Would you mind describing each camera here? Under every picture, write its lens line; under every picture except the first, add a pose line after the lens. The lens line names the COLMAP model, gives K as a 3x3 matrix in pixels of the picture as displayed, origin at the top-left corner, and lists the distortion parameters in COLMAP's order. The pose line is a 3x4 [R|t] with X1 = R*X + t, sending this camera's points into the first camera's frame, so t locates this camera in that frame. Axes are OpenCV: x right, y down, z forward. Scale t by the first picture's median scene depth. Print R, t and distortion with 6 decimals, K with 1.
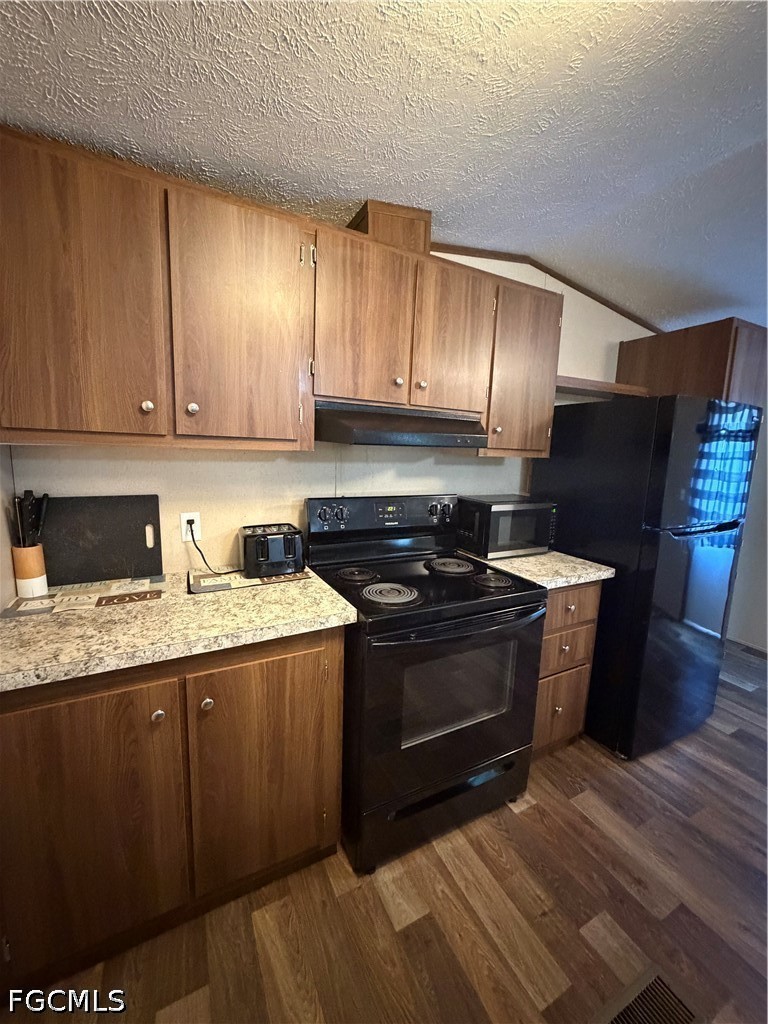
lens RADIAL K [[408.9, 0, 382.5], [0, 408.9, 511.5], [0, 0, 1]] dist [-0.001988, 0.000562]
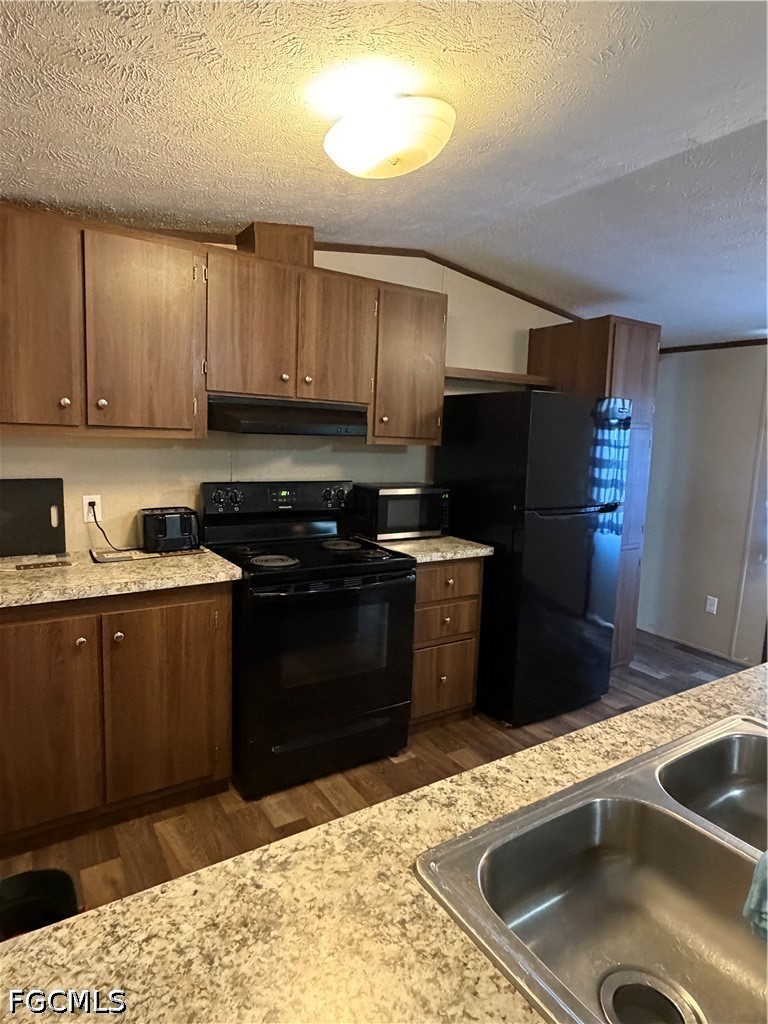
lens RADIAL K [[585.5, 0, 380.4], [0, 585.5, 509.9], [0, 0, 1]] dist [-0.007849, 0.008155]
pose [[0.995959, -0.009553, 0.089296, 0.157937], [0.011805, 0.999625, -0.024723, 0.091188], [-0.089027, 0.025678, 0.995698, -0.629744]]
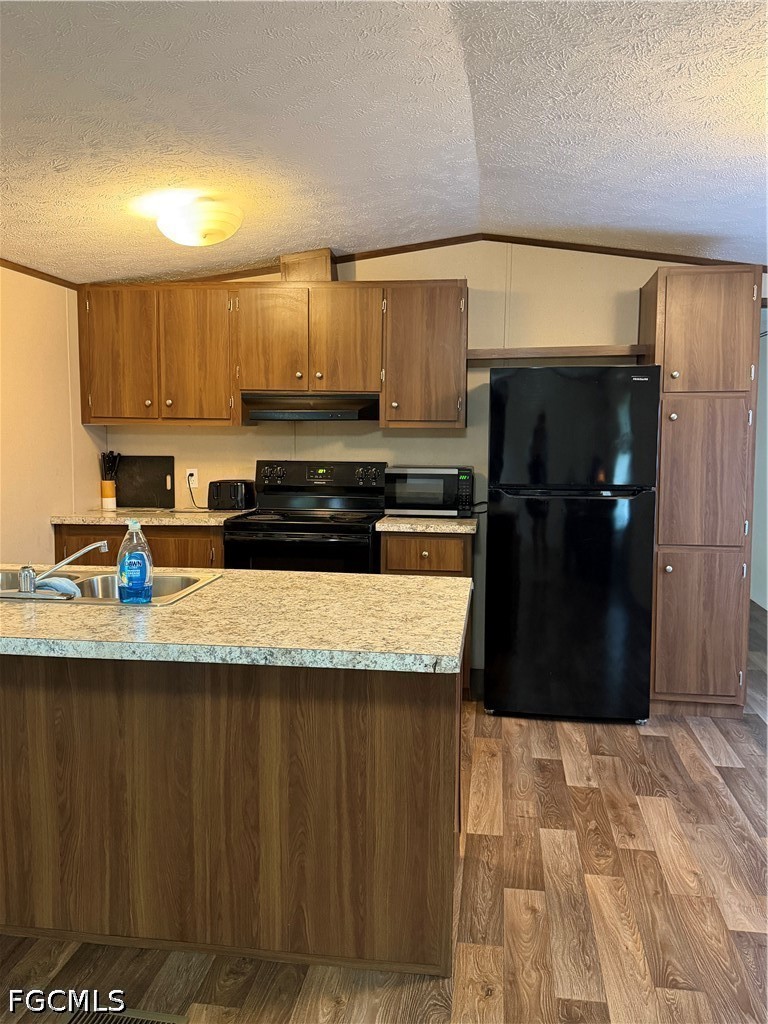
lens RADIAL K [[834.7, 0, 377.9], [0, 834.7, 489.3], [0, 0, 1]] dist [0.058000, -0.059794]
pose [[0.807643, 0.008496, -0.589611, 1.999220], [-0.069428, 0.994312, -0.080773, 0.292293], [0.585571, 0.106171, 0.803638, -1.132231]]
